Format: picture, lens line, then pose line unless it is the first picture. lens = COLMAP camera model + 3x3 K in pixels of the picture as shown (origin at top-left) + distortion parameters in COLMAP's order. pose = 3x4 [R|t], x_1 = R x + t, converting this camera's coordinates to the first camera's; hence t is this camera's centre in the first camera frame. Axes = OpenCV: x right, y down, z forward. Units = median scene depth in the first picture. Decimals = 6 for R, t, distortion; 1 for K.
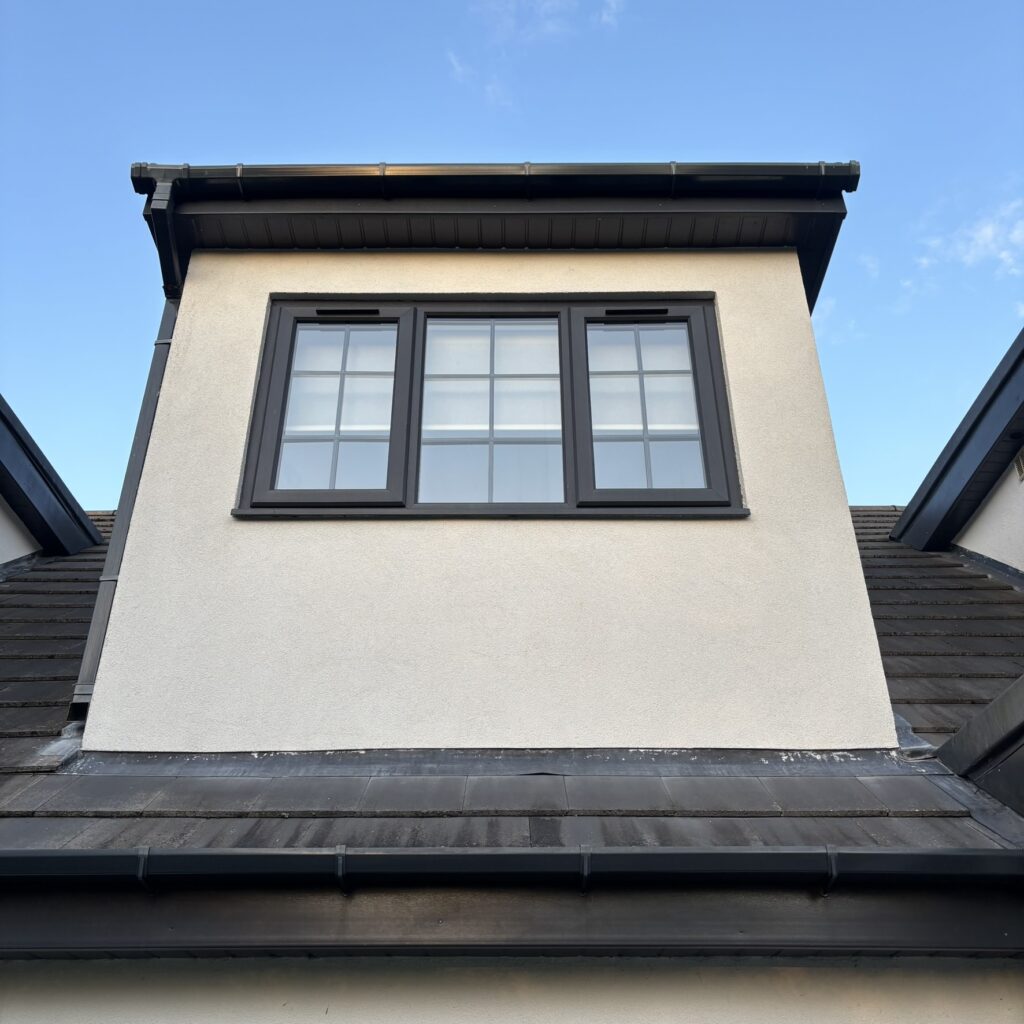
lens RADIAL K [[1021.1, 0, 512.0], [0, 1021.1, 512.0], [0, 0, 1]] dist [0.004677, -0.002184]
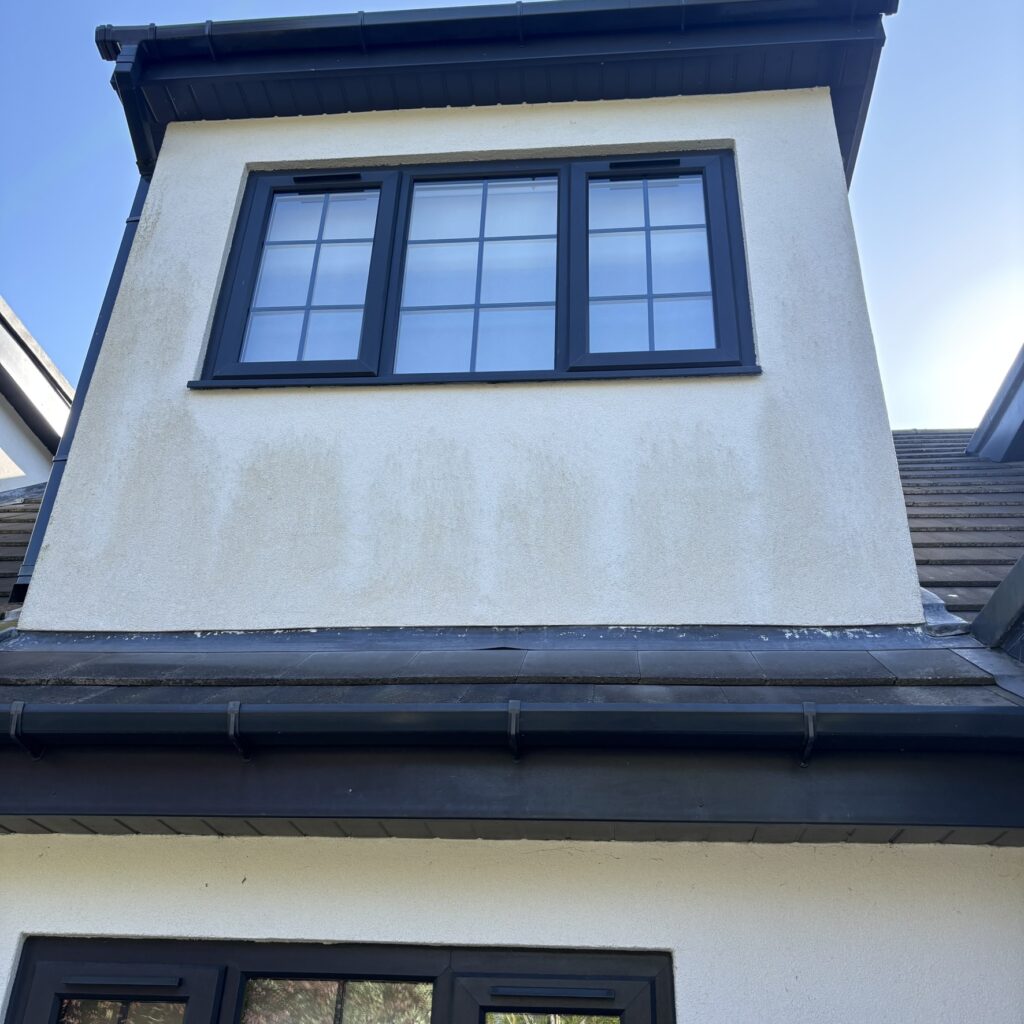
lens RADIAL K [[1031.9, 0, 512.0], [0, 1031.9, 512.0], [0, 0, 1]] dist [0.002685, 0.006560]
pose [[0.996009, -0.012560, -0.088369, 0.091944], [0.015174, 0.999465, 0.028971, 0.088374], [0.087958, -0.030197, 0.995666, 0.091712]]
